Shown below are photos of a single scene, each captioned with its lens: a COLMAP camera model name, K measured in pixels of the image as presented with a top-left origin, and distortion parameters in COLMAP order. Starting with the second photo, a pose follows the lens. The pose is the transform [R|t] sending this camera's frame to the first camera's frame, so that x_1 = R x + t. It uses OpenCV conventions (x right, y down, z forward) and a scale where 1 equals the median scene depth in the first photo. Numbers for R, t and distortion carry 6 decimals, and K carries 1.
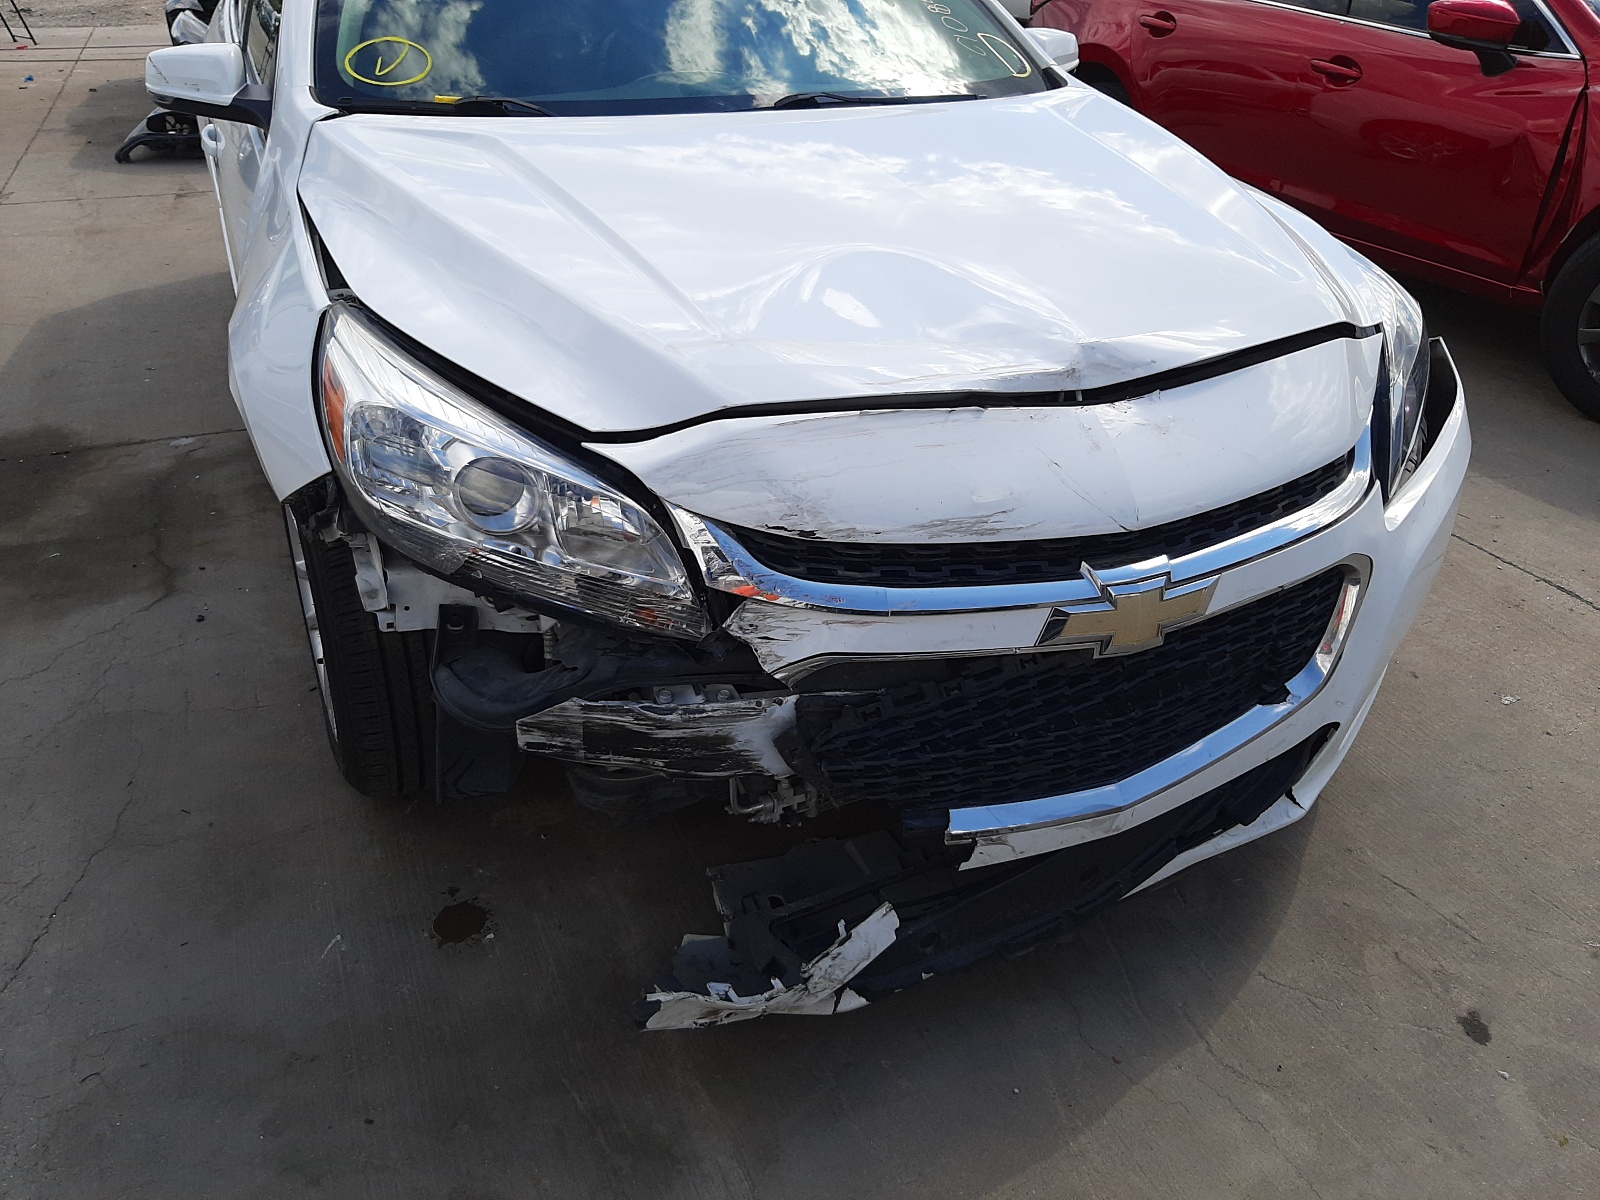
lens RADIAL K [[1275.6, 0, 789.5], [0, 1275.6, 576.5], [0, 0, 1]] dist [0.083318, -0.173114]
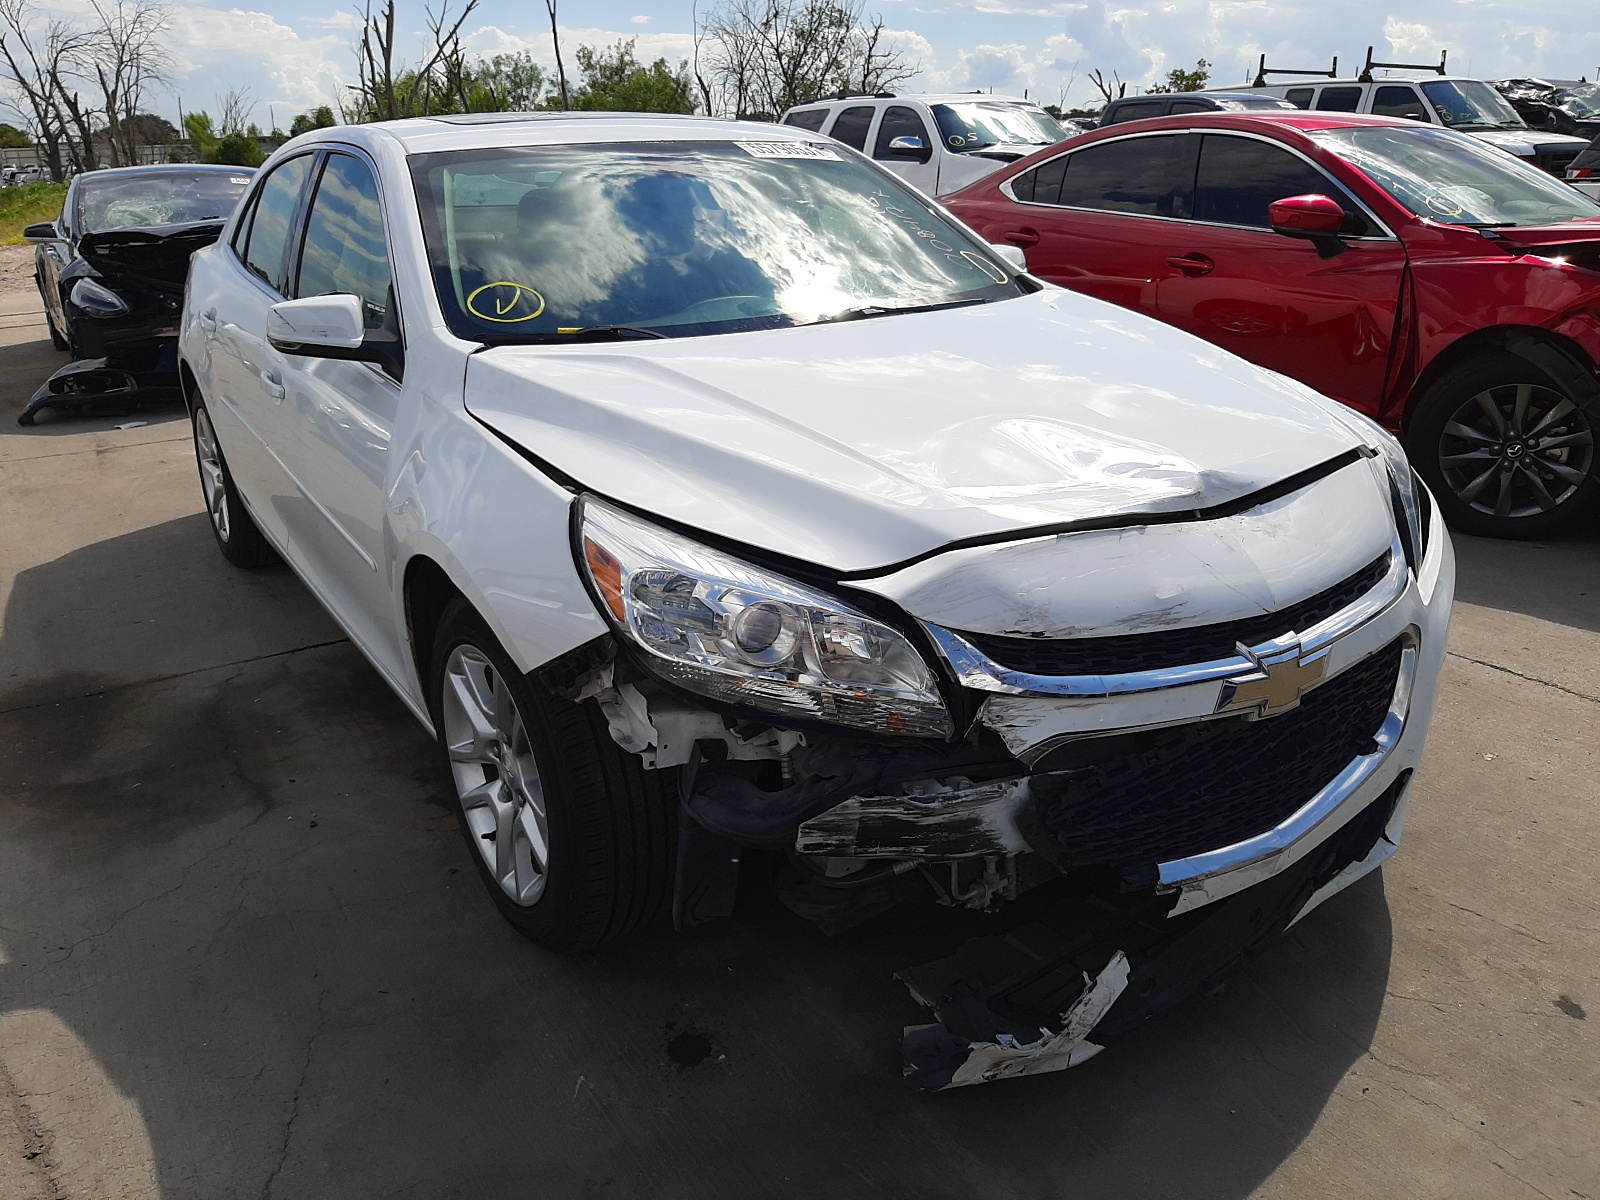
lens RADIAL K [[1275.6, 0, 789.5], [0, 1275.6, 576.5], [0, 0, 1]] dist [0.083318, -0.173114]
pose [[0.986515, -0.092010, 0.135358, -0.345519], [0.112488, 0.981899, -0.152381, 0.064819], [-0.118887, 0.165552, 0.979009, -0.164070]]
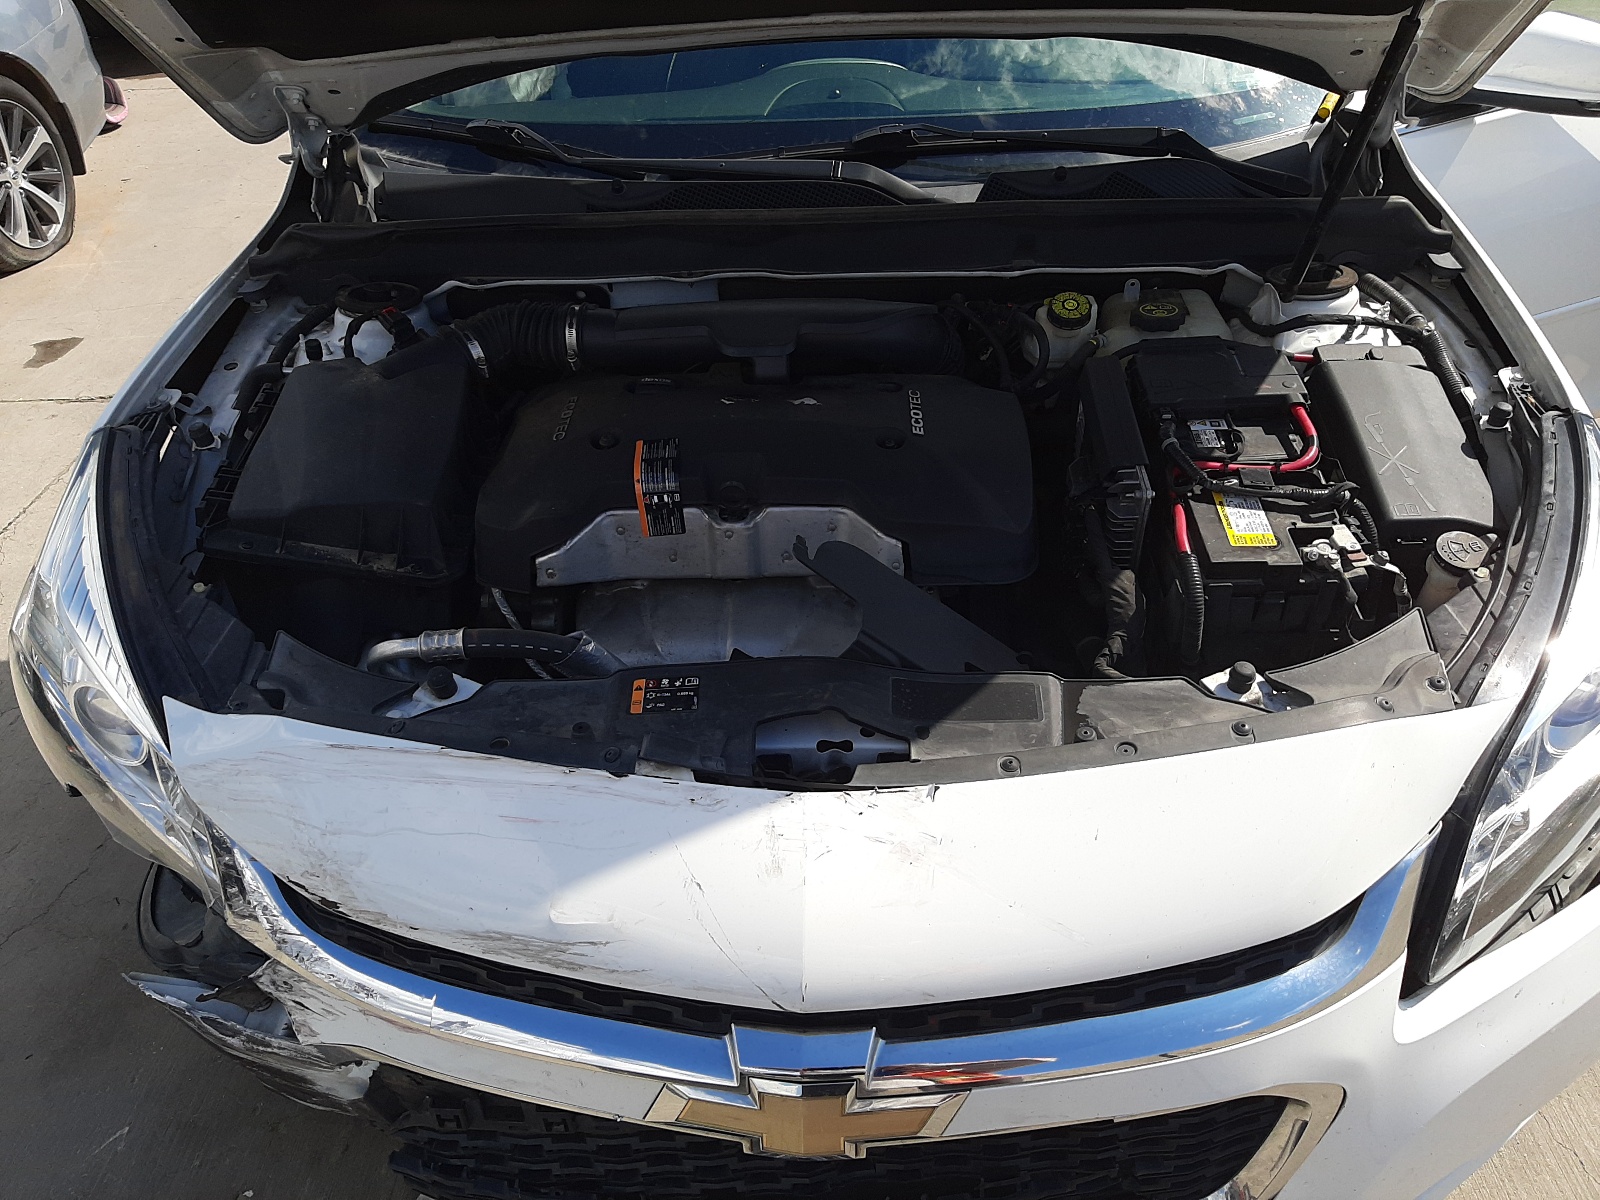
lens RADIAL K [[1275.6, 0, 789.5], [0, 1275.6, 576.5], [0, 0, 1]] dist [0.083318, -0.173114]
pose [[0.902745, 0.204358, -0.378536, 0.447039], [-0.154609, 0.975291, 0.157809, -0.338962], [0.401433, -0.083936, 0.912034, 0.404314]]
